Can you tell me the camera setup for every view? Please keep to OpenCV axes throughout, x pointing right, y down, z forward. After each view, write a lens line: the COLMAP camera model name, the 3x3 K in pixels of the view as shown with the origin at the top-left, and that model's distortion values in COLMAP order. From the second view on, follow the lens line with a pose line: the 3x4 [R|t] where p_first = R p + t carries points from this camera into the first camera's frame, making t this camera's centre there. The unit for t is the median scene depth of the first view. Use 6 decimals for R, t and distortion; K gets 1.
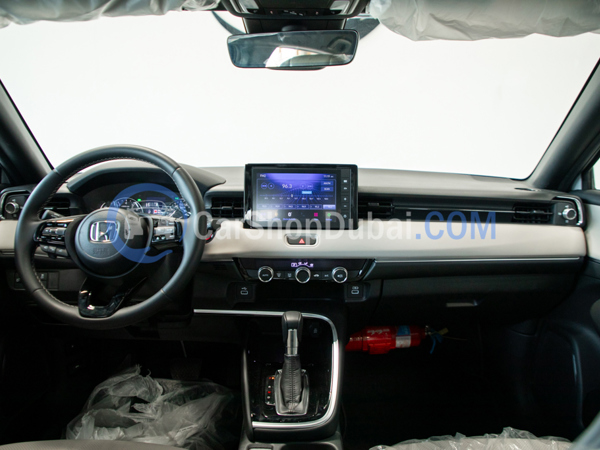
lens RADIAL K [[441.1, 0, 300.0], [0, 441.1, 225.0], [0, 0, 1]] dist [-0.111168, 0.083368]
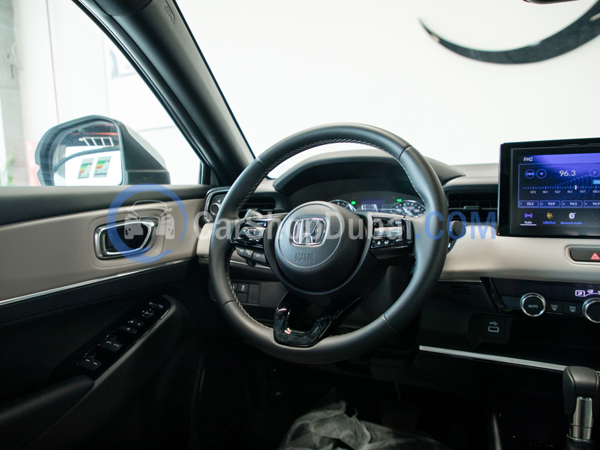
lens RADIAL K [[441.1, 0, 300.0], [0, 441.1, 225.0], [0, 0, 1]] dist [-0.111168, 0.083368]
pose [[0.893998, 0.004346, -0.448050, -0.102377], [-0.033175, 0.997850, -0.056515, 0.039730], [0.446841, 0.065388, 0.892221, 0.254607]]
